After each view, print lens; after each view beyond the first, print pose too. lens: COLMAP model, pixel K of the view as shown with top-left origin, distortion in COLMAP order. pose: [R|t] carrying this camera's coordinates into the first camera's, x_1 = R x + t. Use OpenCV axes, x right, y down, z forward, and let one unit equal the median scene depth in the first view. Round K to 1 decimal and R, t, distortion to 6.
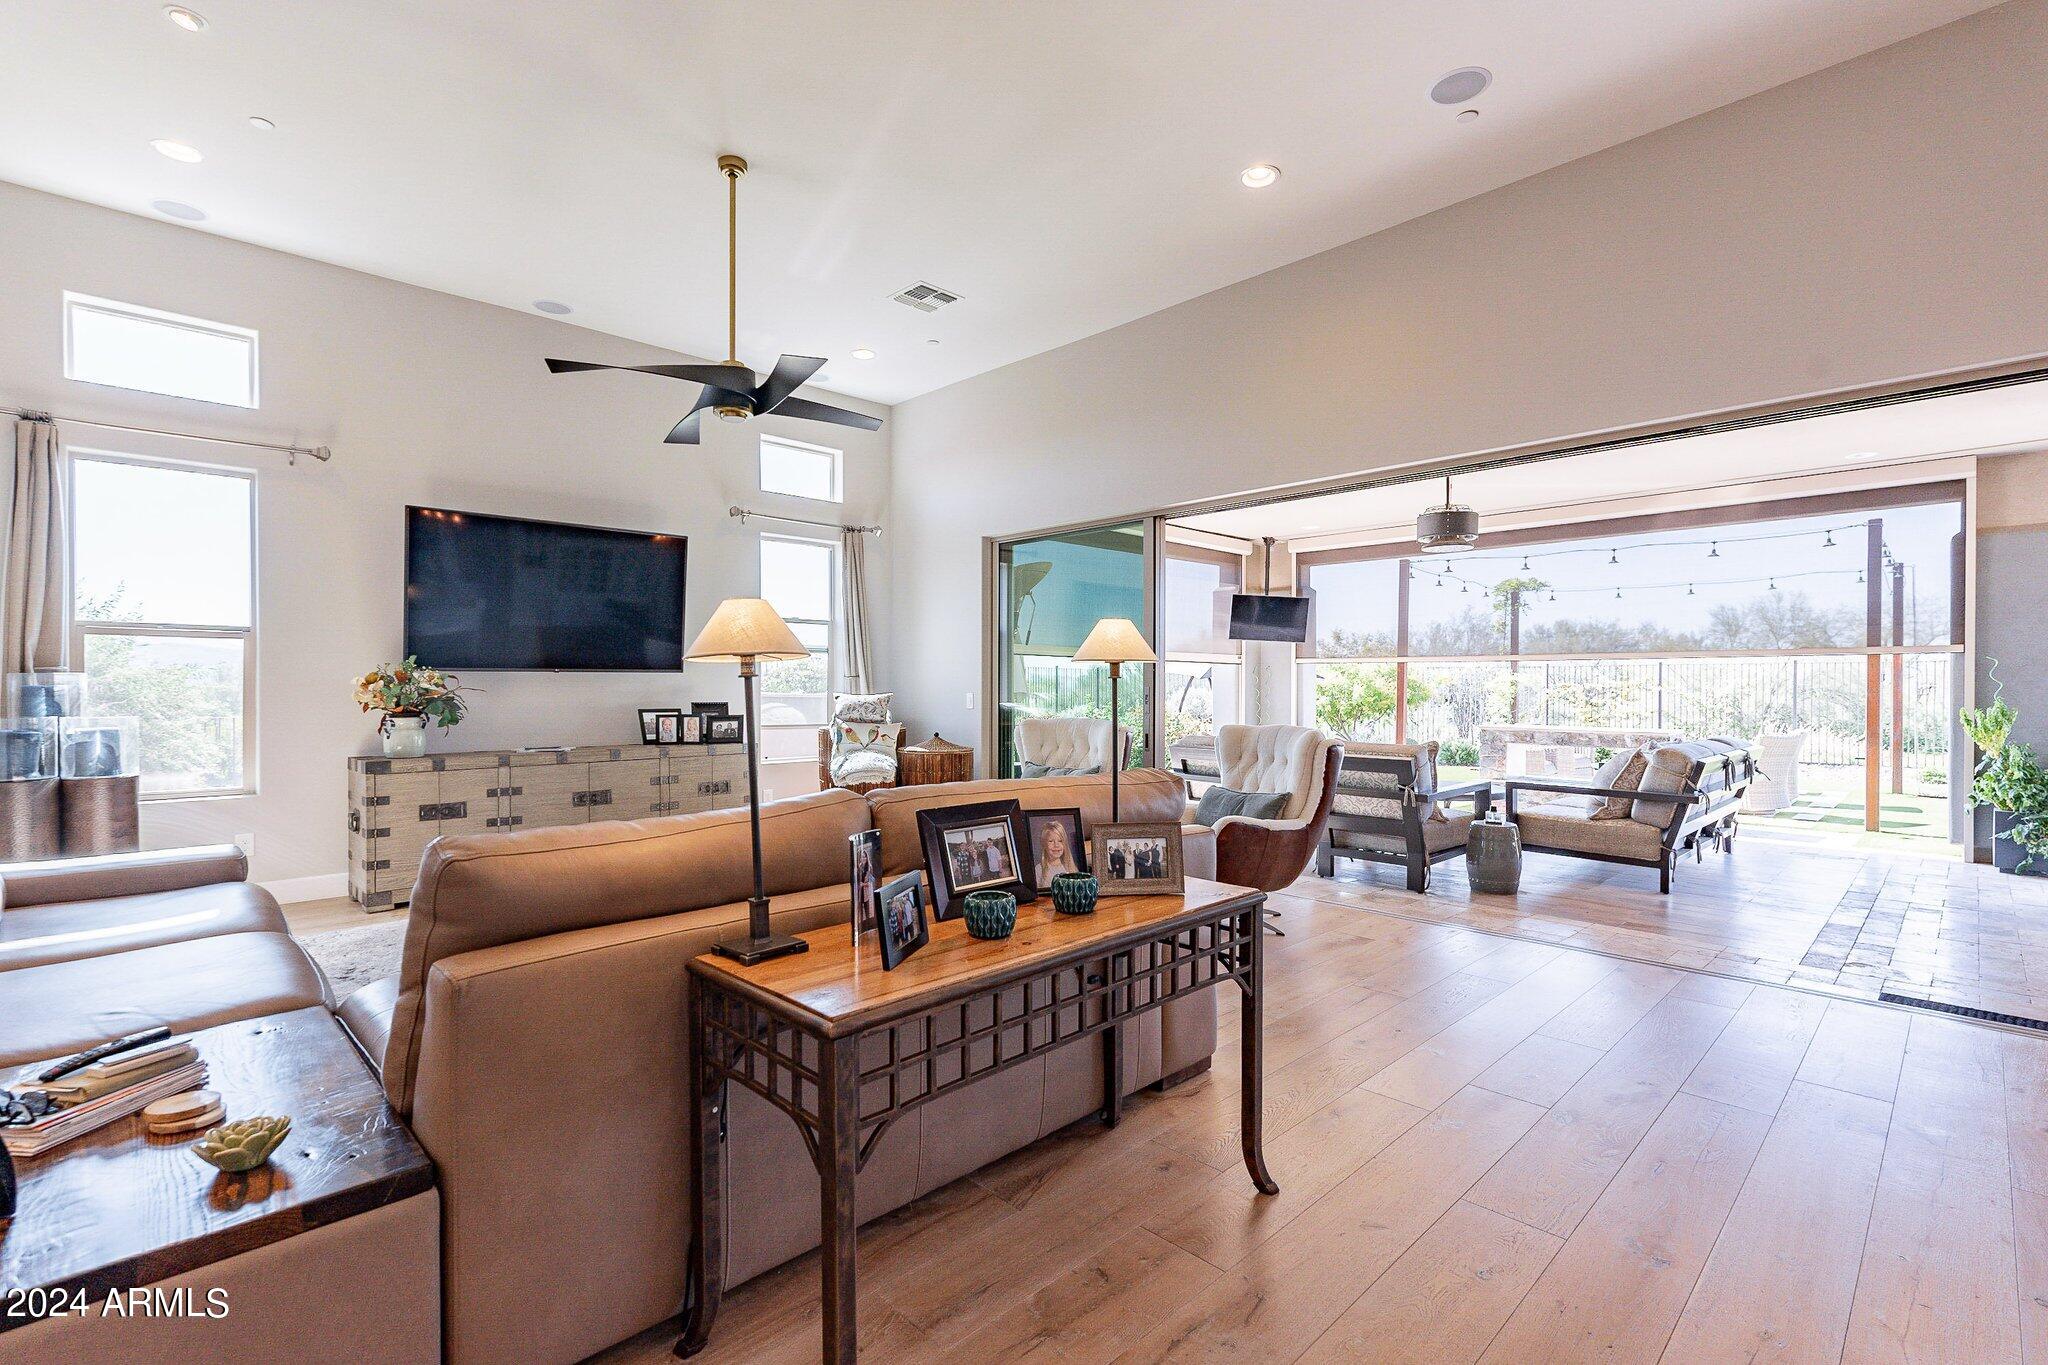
lens RADIAL K [[938.5, 0, 1014.0], [0, 938.5, 697.8], [0, 0, 1]] dist [-0.000596, -0.000169]
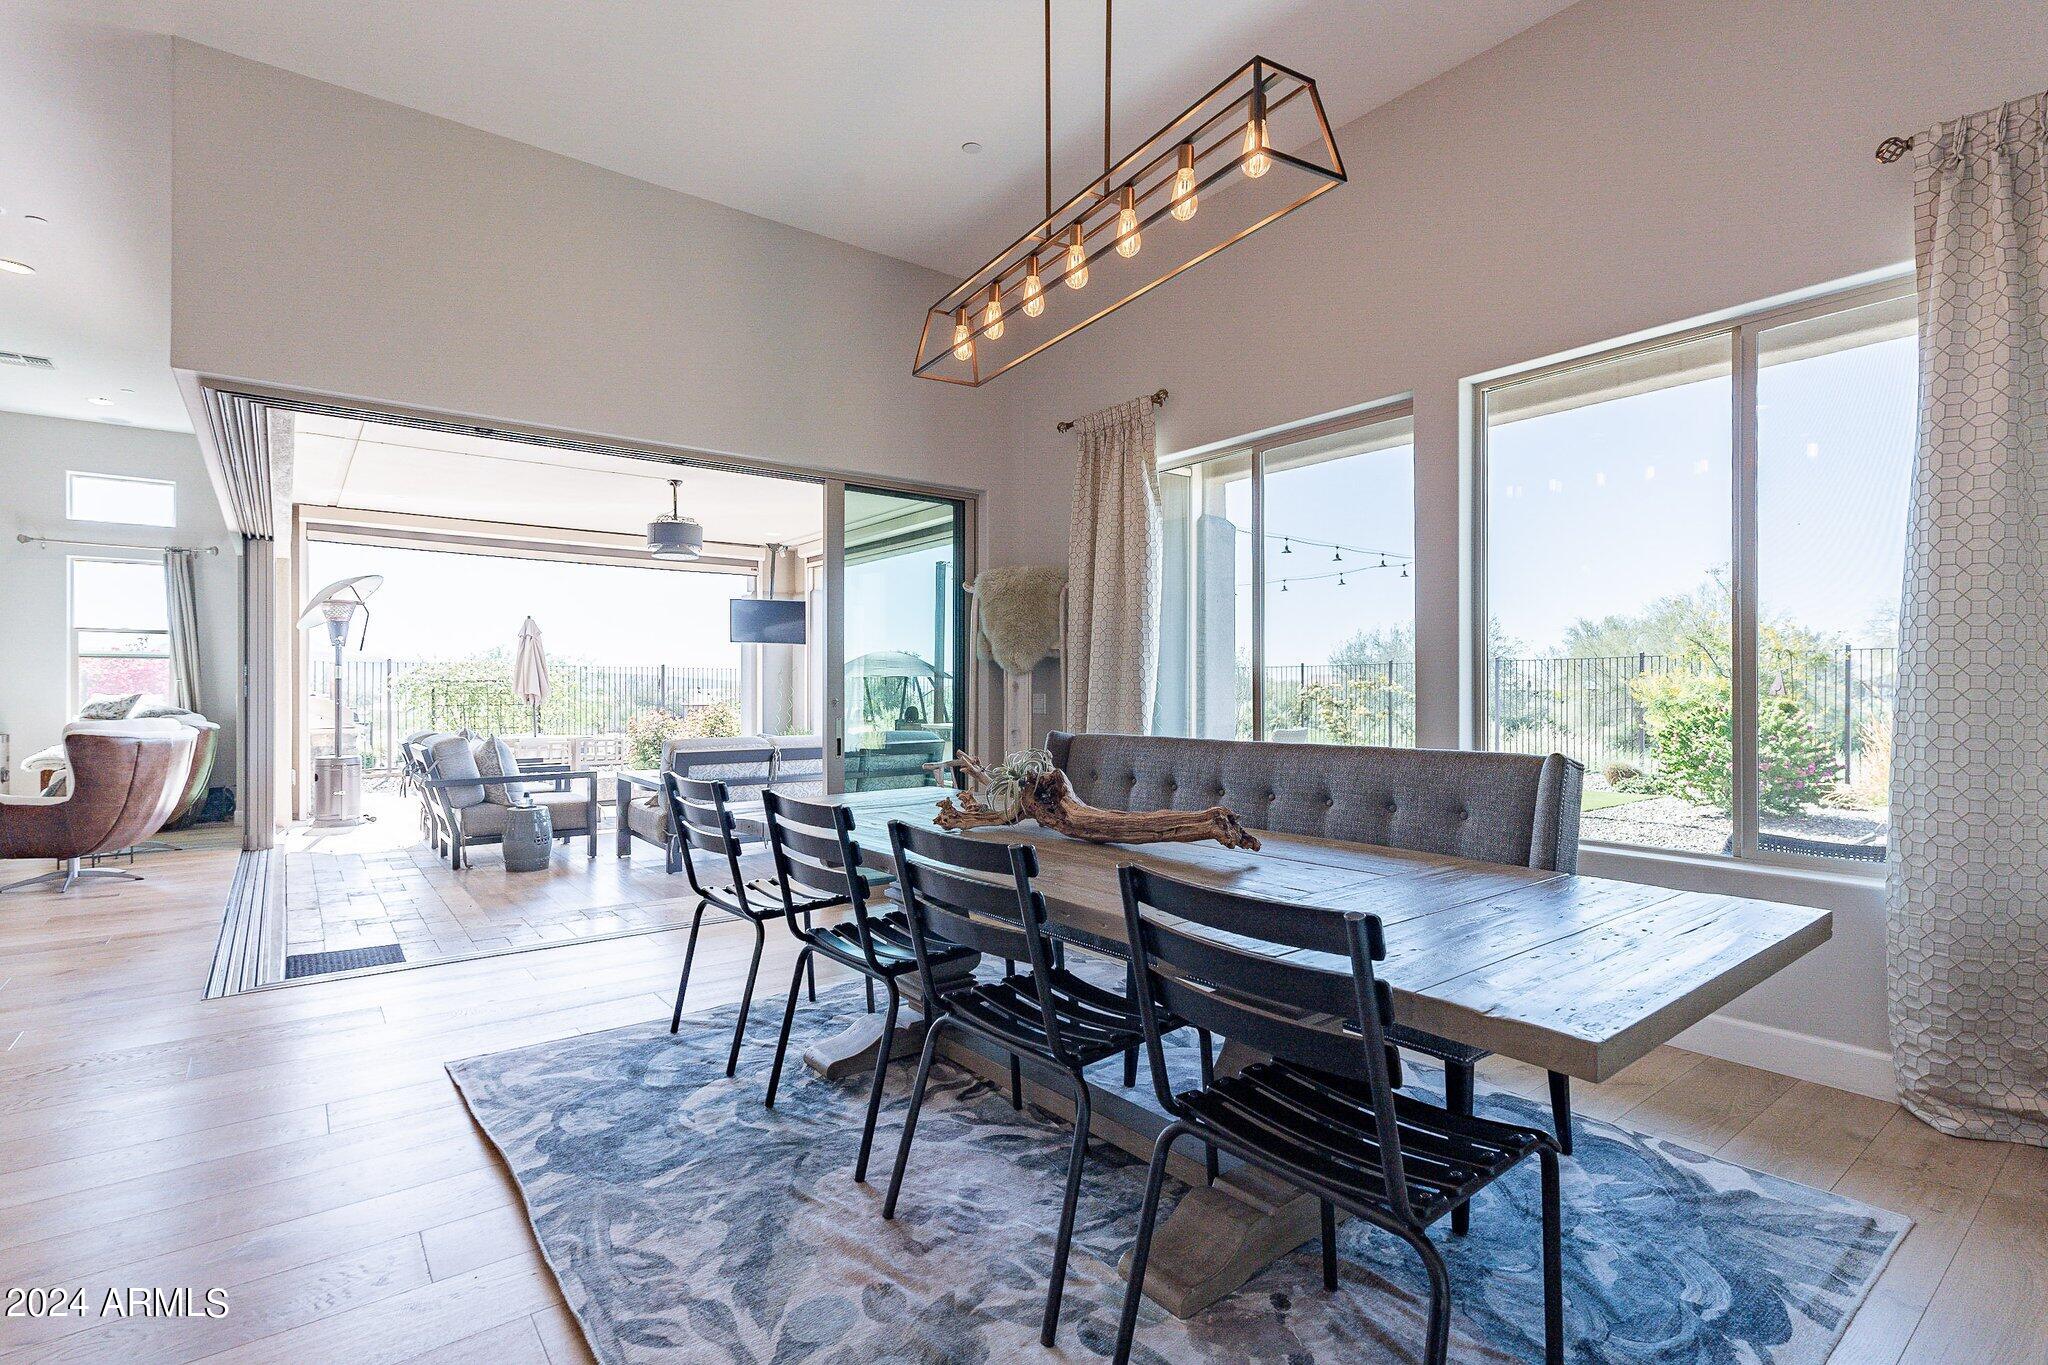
lens RADIAL K [[980.2, 0, 1029.0], [0, 980.2, 693.0], [0, 0, 1]] dist [0.000865, -0.001050]
pose [[0.993956, -0.003655, -0.109717, 1.172791], [0.002473, 0.999937, -0.010909, 0.011812], [0.109750, 0.010572, 0.993903, -0.082397]]
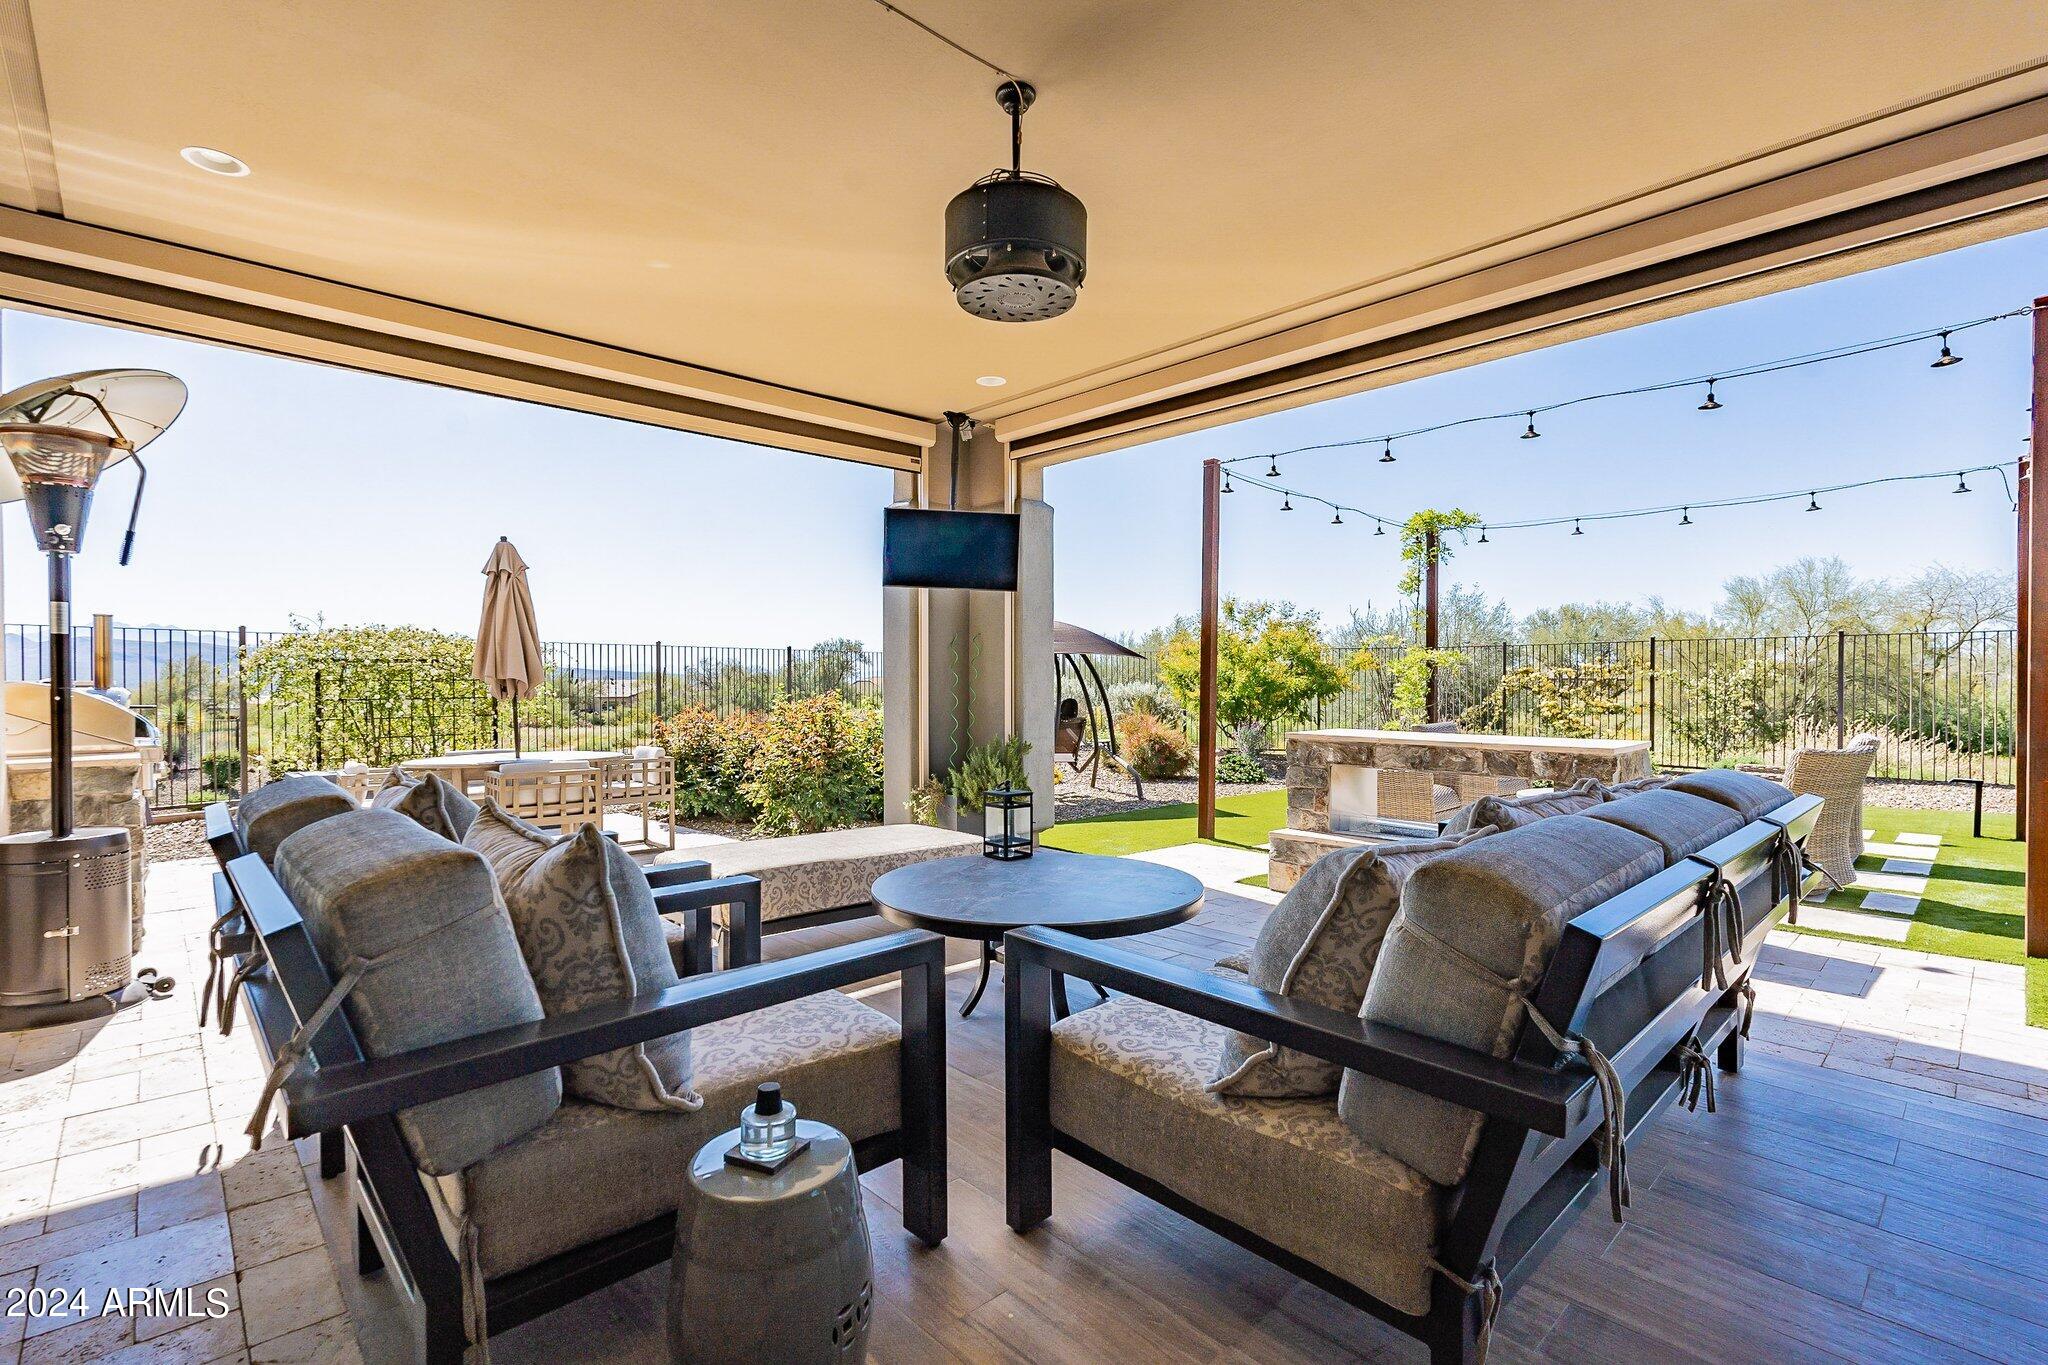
lens RADIAL K [[940.9, 0, 1020.4], [0, 940.9, 690.5], [0, 0, 1]] dist [-0.005355, -0.000799]
pose [[0.999912, -0.005452, -0.012102, 0.556335], [0.005408, 0.999979, -0.003621, 0.009358], [0.012122, 0.003556, 0.999920, 0.715415]]
